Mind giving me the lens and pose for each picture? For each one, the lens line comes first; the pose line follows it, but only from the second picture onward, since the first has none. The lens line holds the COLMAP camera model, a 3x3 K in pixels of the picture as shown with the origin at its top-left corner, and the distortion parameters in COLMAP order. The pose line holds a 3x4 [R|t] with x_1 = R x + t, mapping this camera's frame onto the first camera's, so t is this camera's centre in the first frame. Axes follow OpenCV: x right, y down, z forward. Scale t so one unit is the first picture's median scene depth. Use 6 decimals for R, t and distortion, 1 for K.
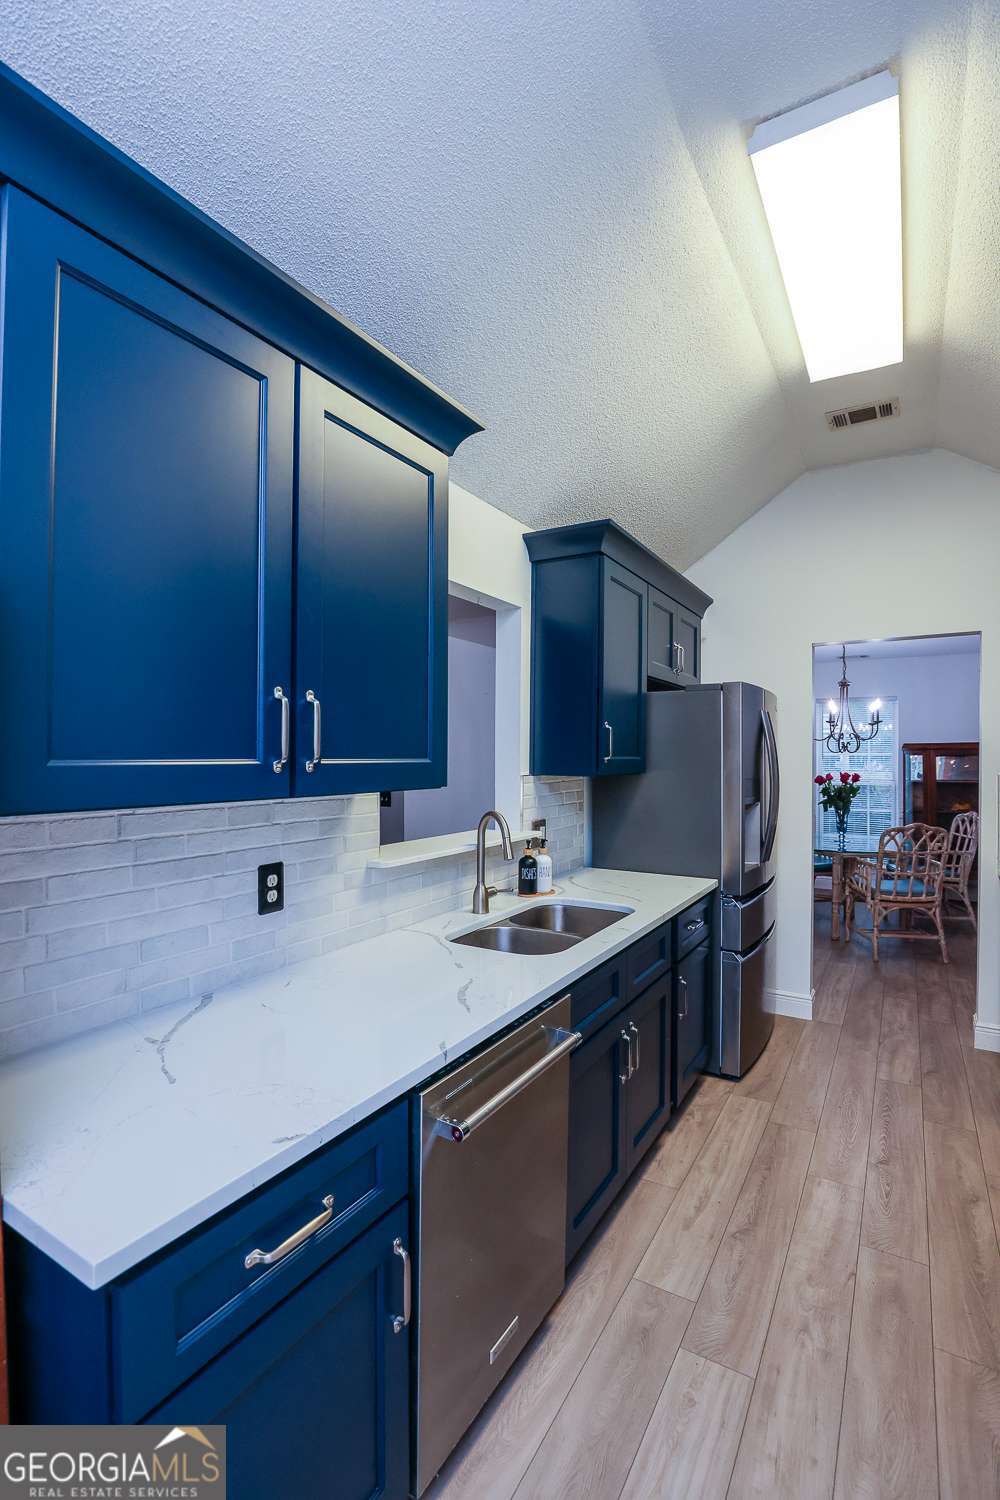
lens RADIAL K [[686.3, 0, 498.8], [0, 686.3, 751.6], [0, 0, 1]] dist [-0.028196, 0.004471]
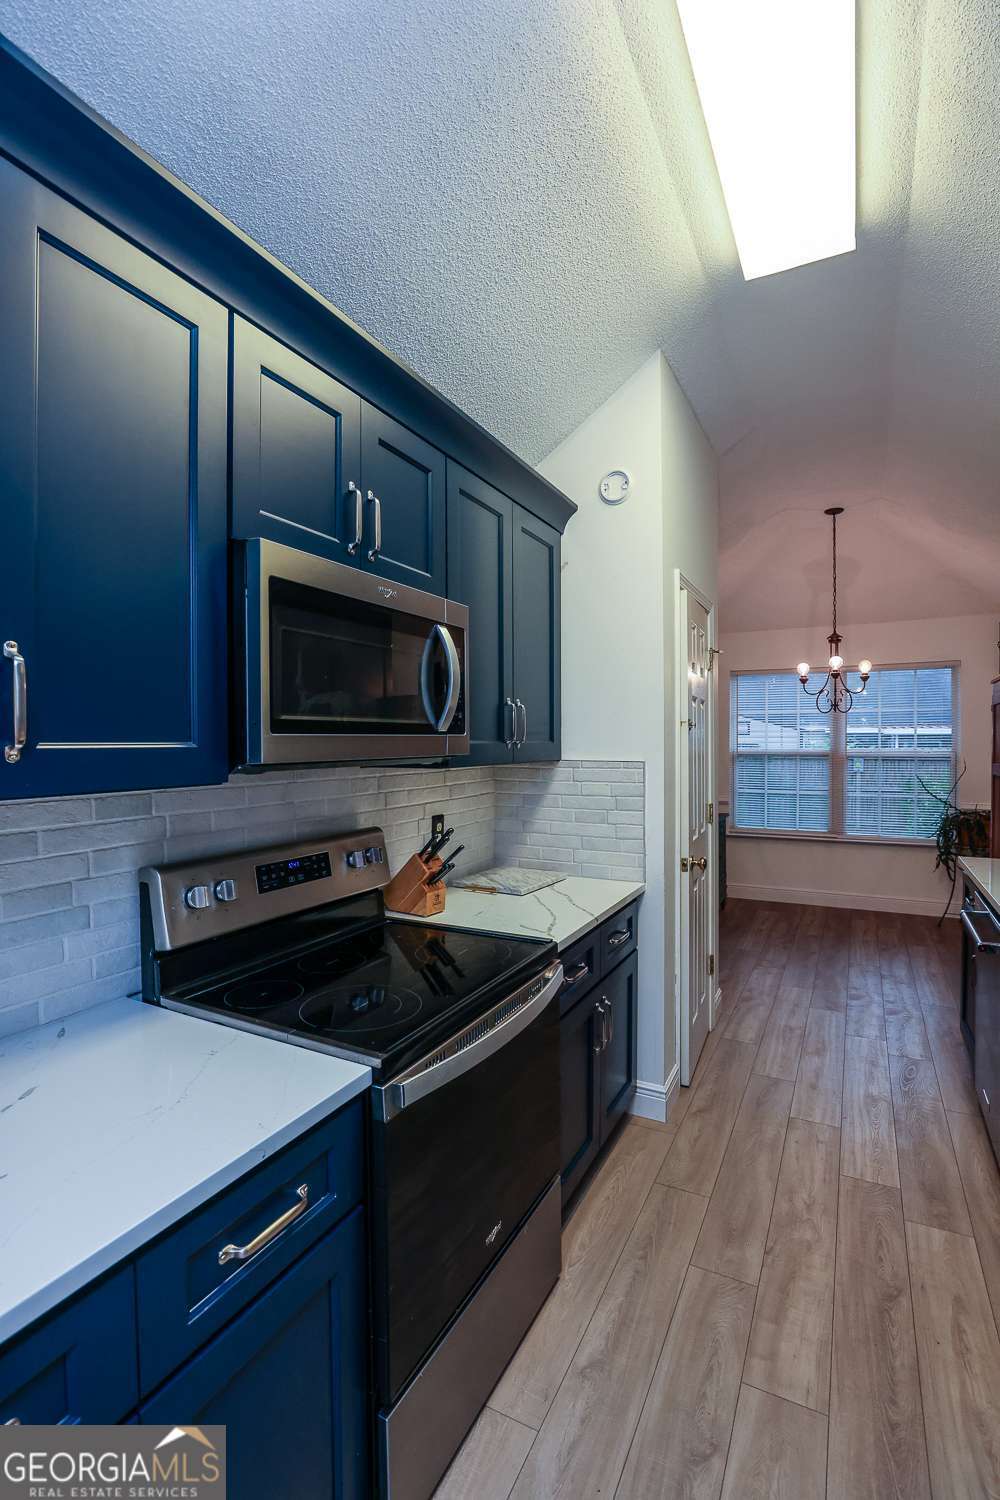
lens RADIAL K [[686.3, 0, 500.1], [0, 686.3, 748.1], [0, 0, 1]] dist [-0.028196, 0.004471]
pose [[-0.998082, -0.001354, -0.061898, 0.971887], [-0.001652, 0.999987, 0.004768, 0.021003], [0.061891, 0.004861, -0.998071, 1.941581]]
